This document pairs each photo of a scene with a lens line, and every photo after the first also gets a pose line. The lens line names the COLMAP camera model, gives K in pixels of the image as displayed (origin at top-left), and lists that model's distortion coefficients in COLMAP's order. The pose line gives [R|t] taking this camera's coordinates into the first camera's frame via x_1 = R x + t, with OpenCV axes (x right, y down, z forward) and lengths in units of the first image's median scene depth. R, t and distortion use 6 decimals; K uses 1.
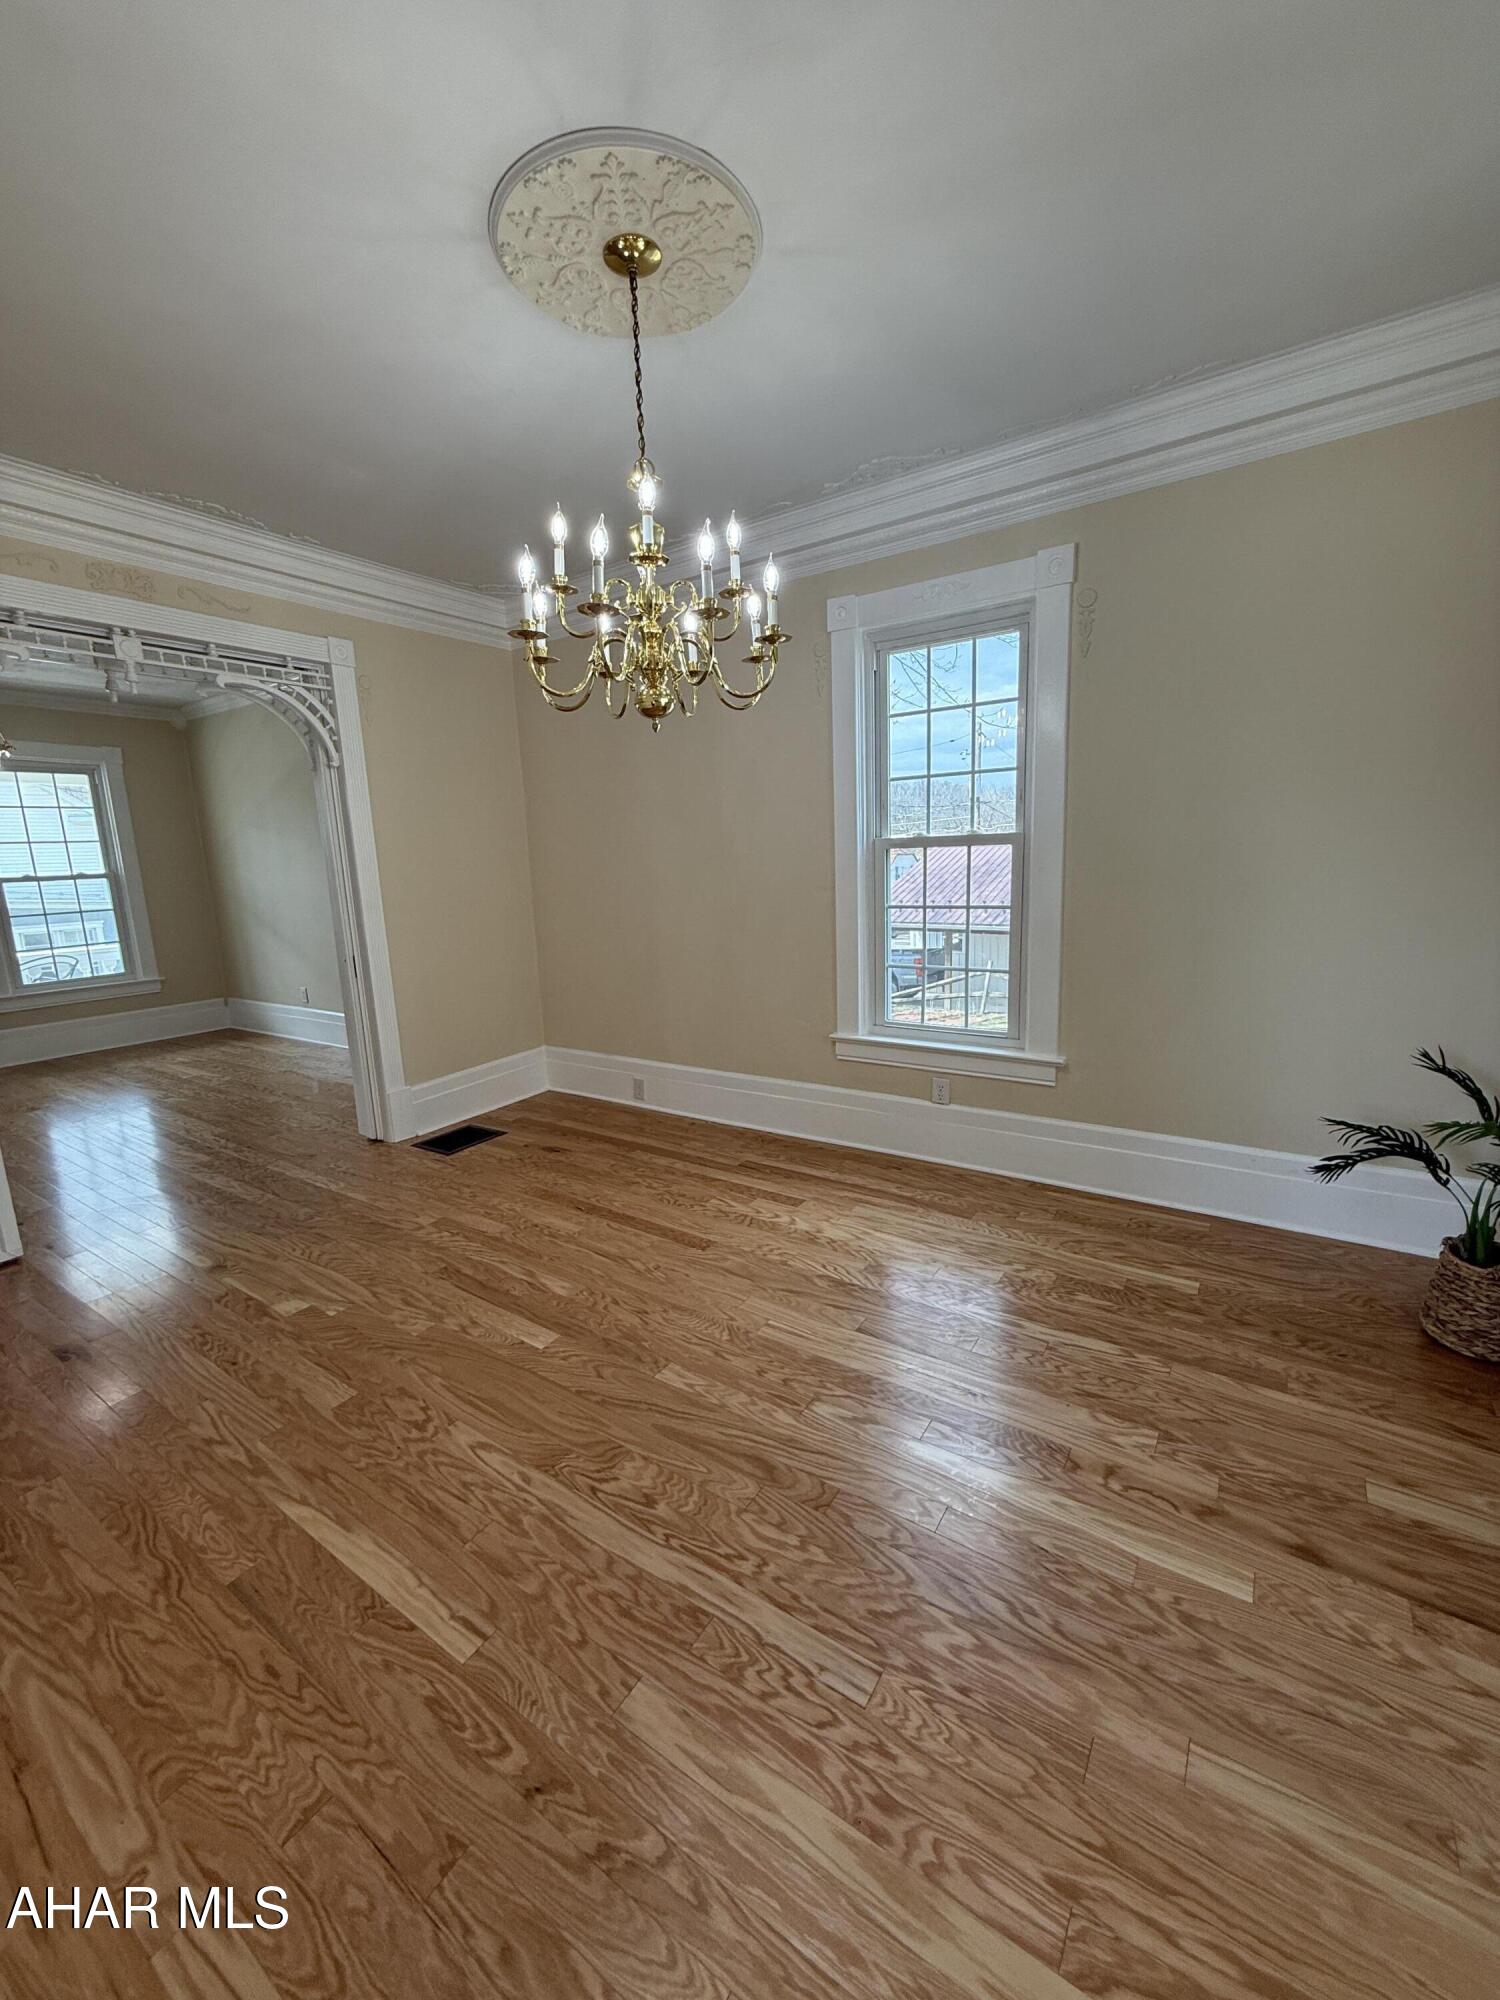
lens RADIAL K [[790.3, 0, 750.0], [0, 790.3, 1000.0], [0, 0, 1]] dist [0.001714, 0.000439]
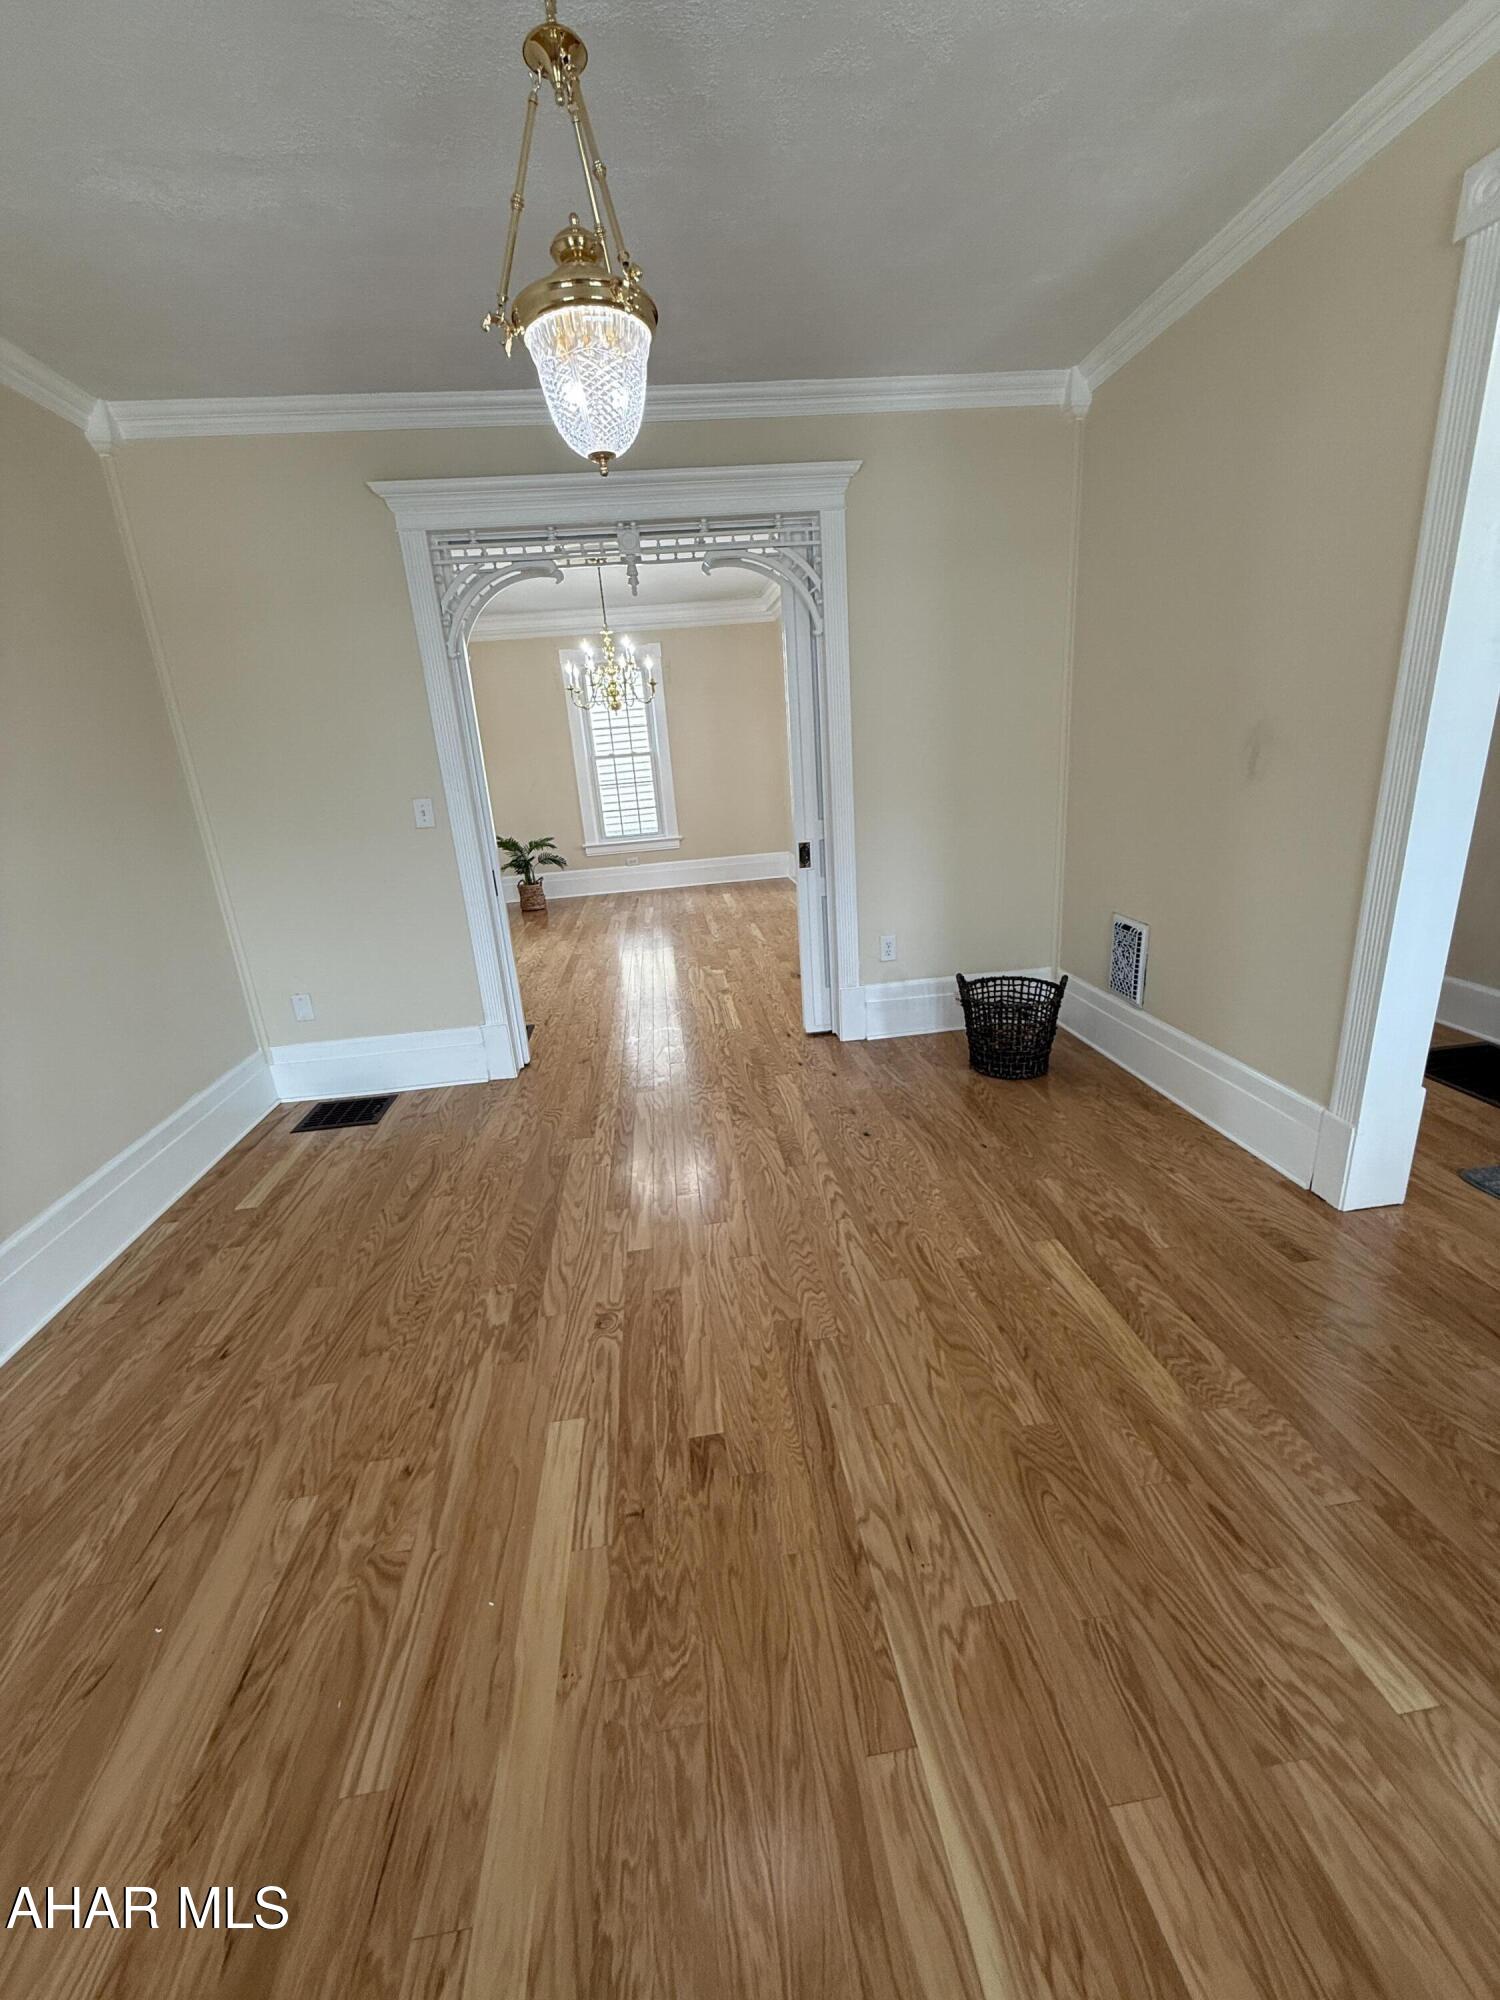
lens RADIAL K [[790.3, 0, 750.0], [0, 790.3, 1000.0], [0, 0, 1]] dist [0.001714, 0.000439]
pose [[-0.640707, -0.151011, 0.752788, -1.399582], [0.242323, 0.890581, 0.384897, -0.200281], [-0.728543, 0.429024, -0.534008, 1.321975]]
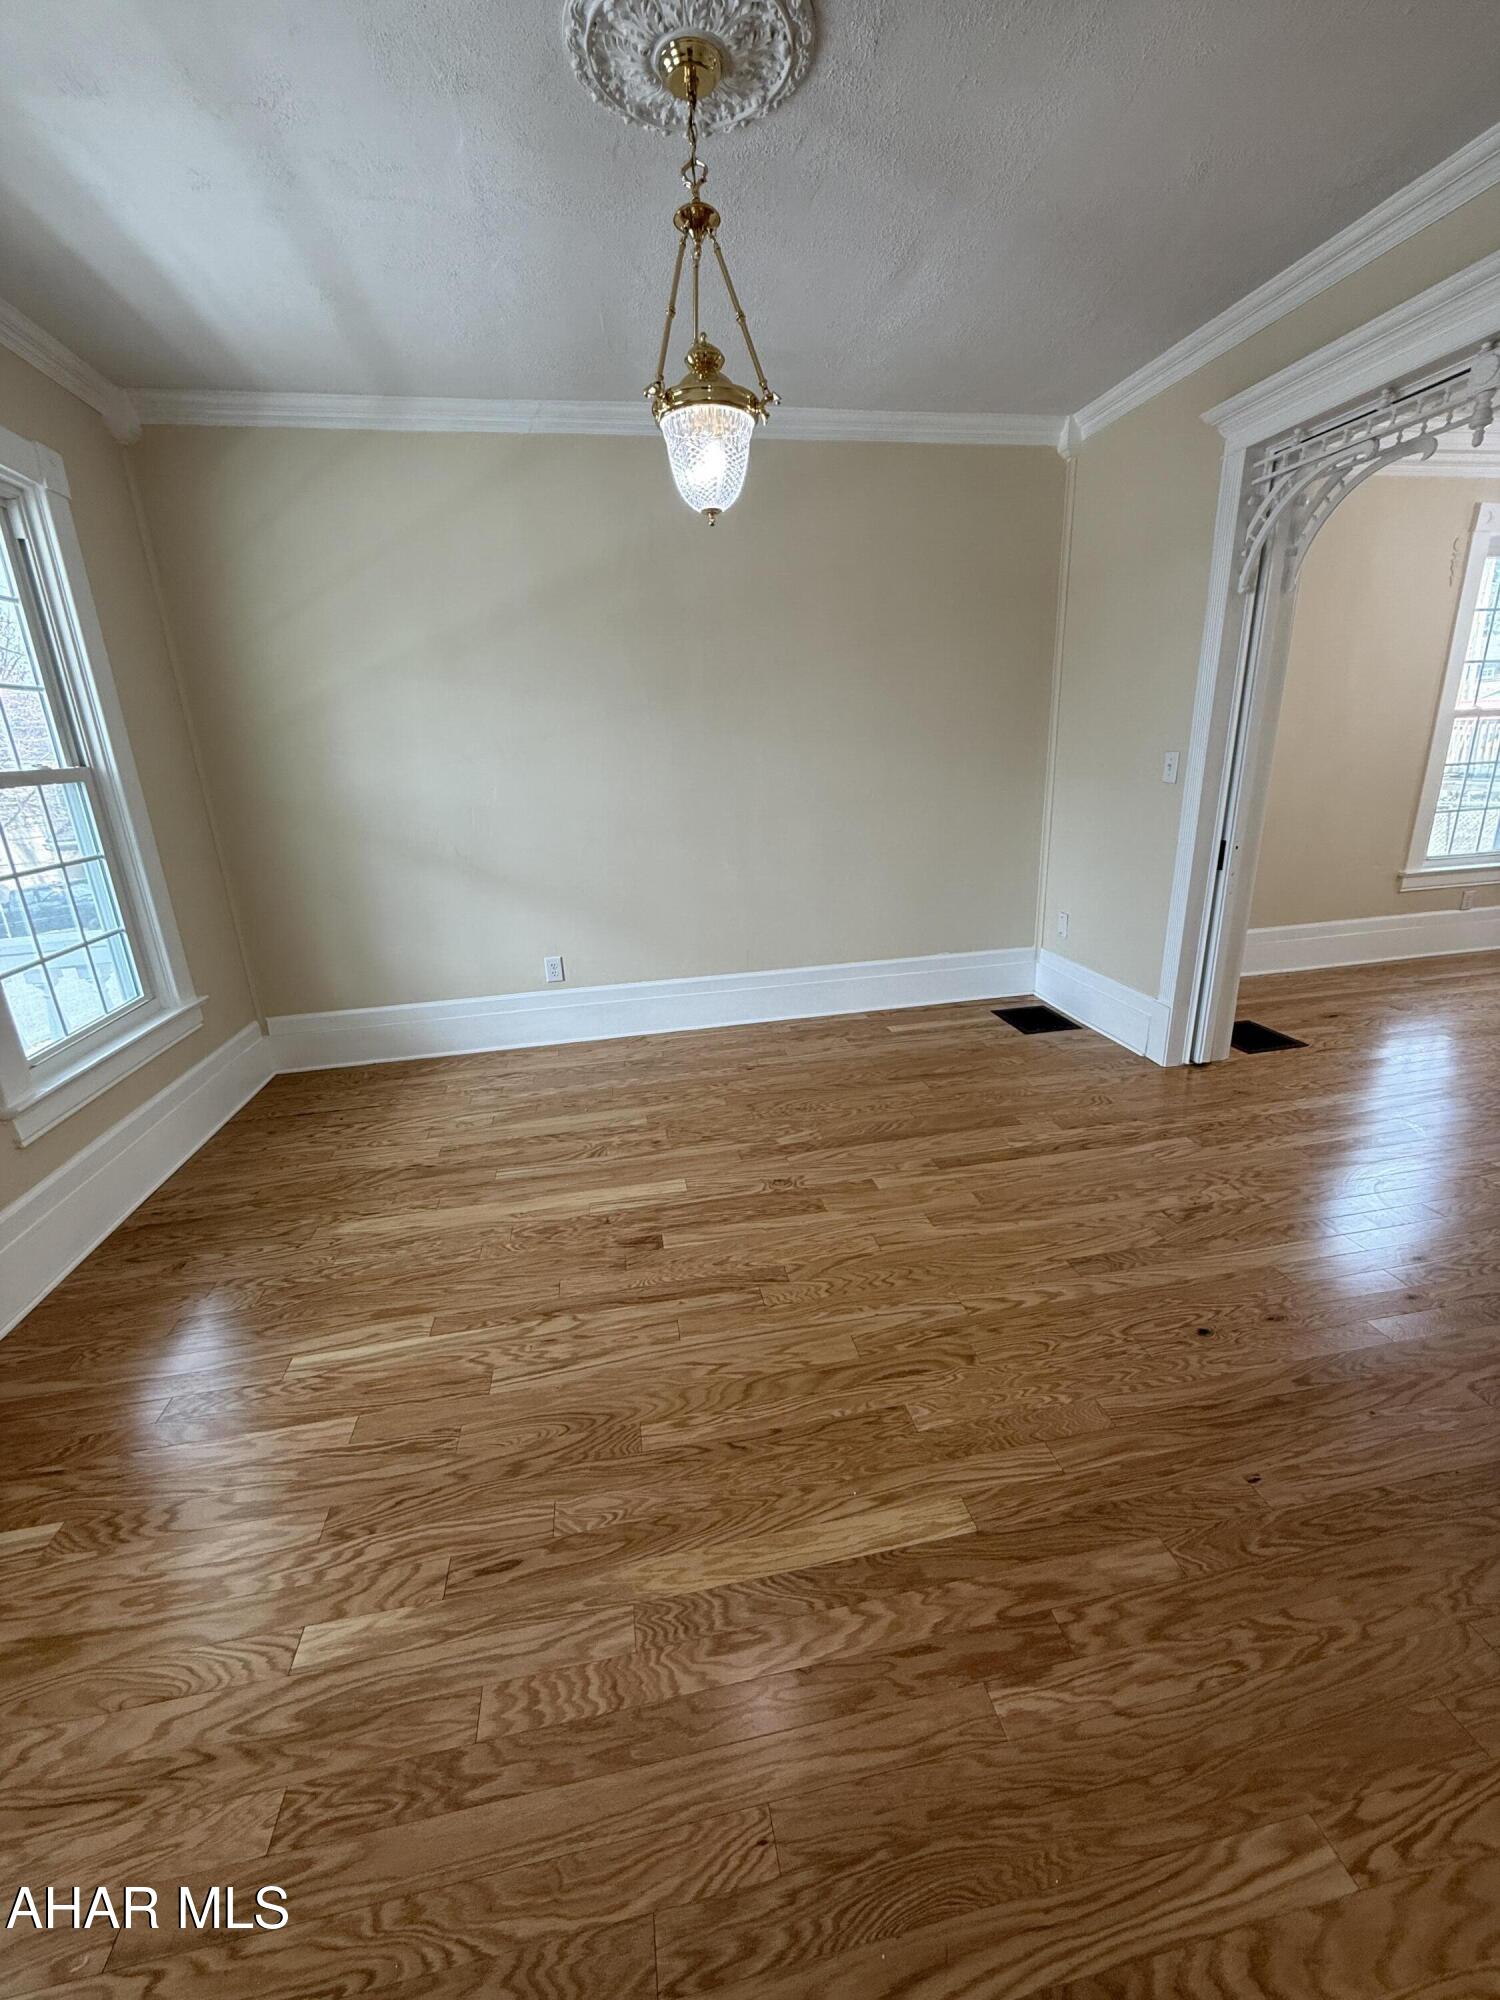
lens RADIAL K [[790.3, 0, 750.0], [0, 790.3, 1000.0], [0, 0, 1]] dist [0.001714, 0.000439]
pose [[0.715322, -0.204226, 0.668286, -1.407795], [0.144466, 0.978900, 0.144514, -0.082661], [-0.683698, -0.006829, 0.729733, 0.738355]]
